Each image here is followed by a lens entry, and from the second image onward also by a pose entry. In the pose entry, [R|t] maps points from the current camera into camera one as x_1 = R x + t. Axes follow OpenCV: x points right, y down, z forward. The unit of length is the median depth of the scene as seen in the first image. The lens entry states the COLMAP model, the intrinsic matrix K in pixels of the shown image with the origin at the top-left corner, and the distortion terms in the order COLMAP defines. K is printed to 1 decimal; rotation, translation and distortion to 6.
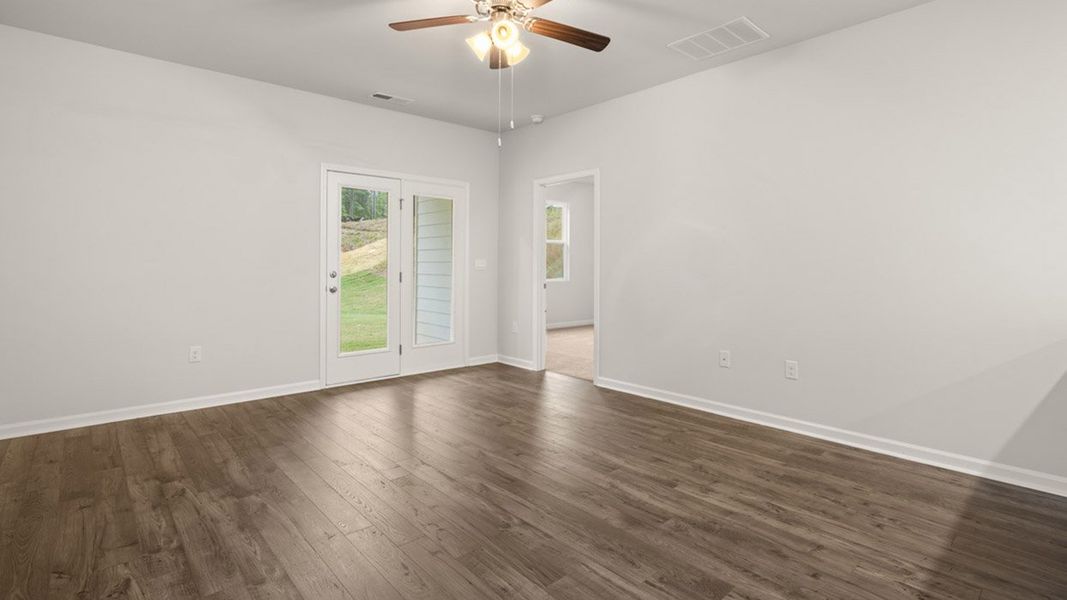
lens RADIAL K [[495.4, 0, 536.6], [0, 495.4, 274.5], [0, 0, 1]] dist [-0.014648, -0.000188]
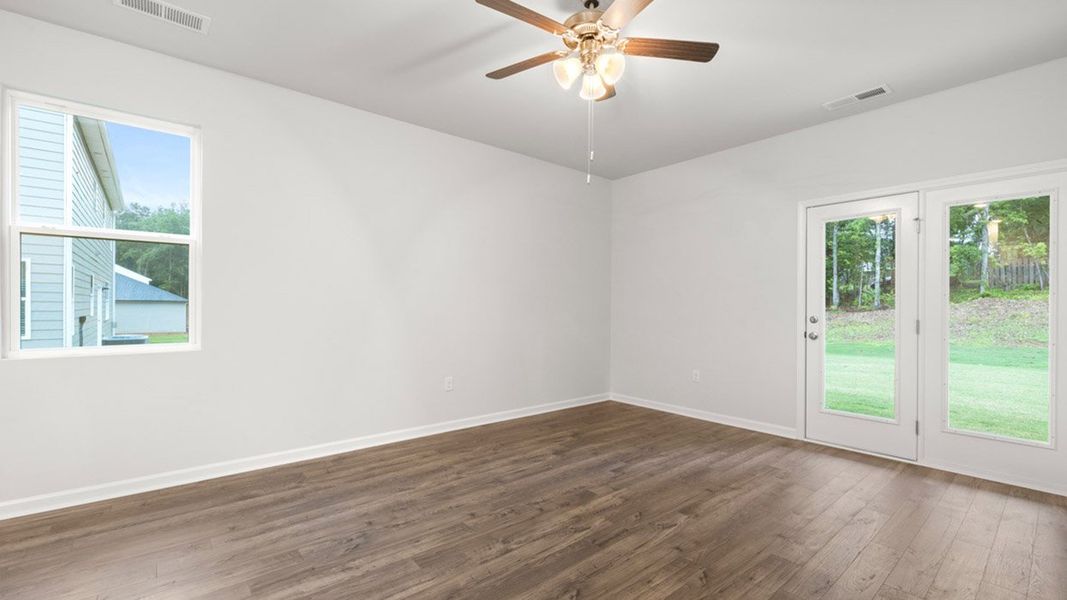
lens RADIAL K [[450.1, 0, 530.2], [0, 450.1, 314.6], [0, 0, 1]] dist [0.002446, 0.000187]
pose [[-0.042729, 0.013921, -0.998990, 0.818598], [-0.027067, 0.999520, 0.015086, -0.013388], [0.998720, 0.027684, -0.042332, 0.946919]]
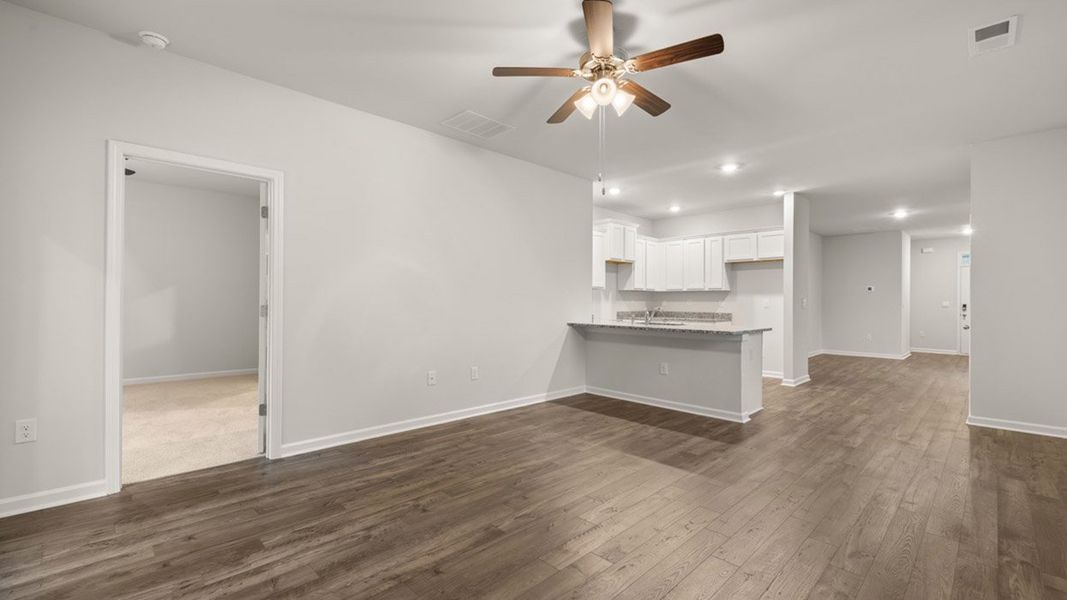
lens RADIAL K [[450.1, 0, 531.4], [0, 450.1, 293.7], [0, 0, 1]] dist [0.002446, 0.000187]
pose [[-0.038047, 0.012047, 0.999203, -1.105066], [0.010745, 0.999874, -0.011646, -0.027632], [-0.999218, 0.010294, -0.038171, 1.225245]]
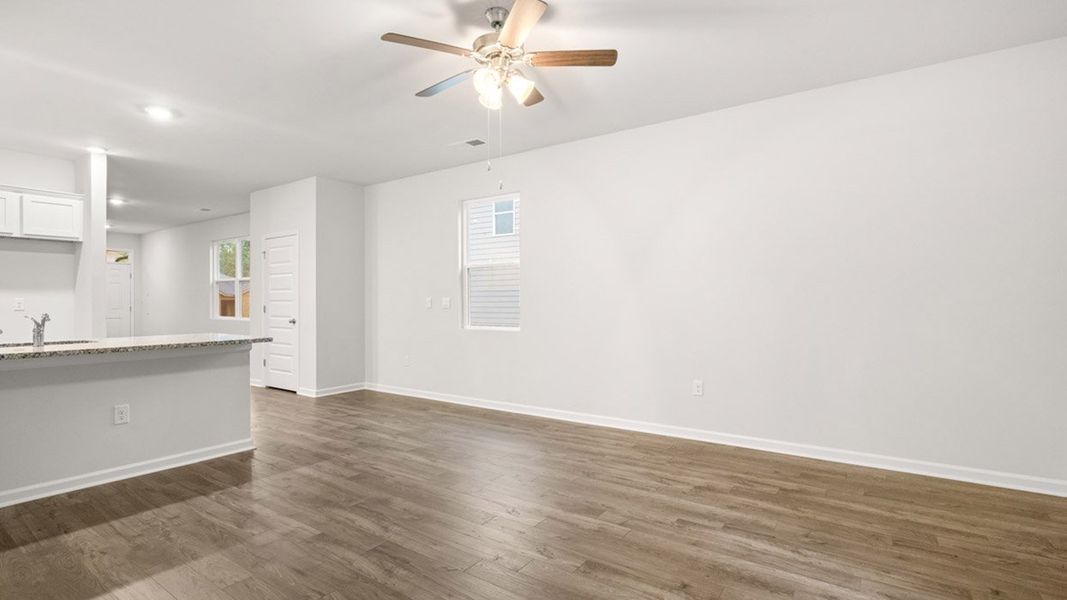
lens RADIAL K [[495.4, 0, 535.0], [0, 495.4, 309.8], [0, 0, 1]] dist [-0.014648, -0.000188]
pose [[-0.974042, 0.000443, -0.226367, 0.090698], [-0.007290, 0.999418, 0.033326, -0.042189], [0.226250, 0.034111, -0.973472, 2.074148]]
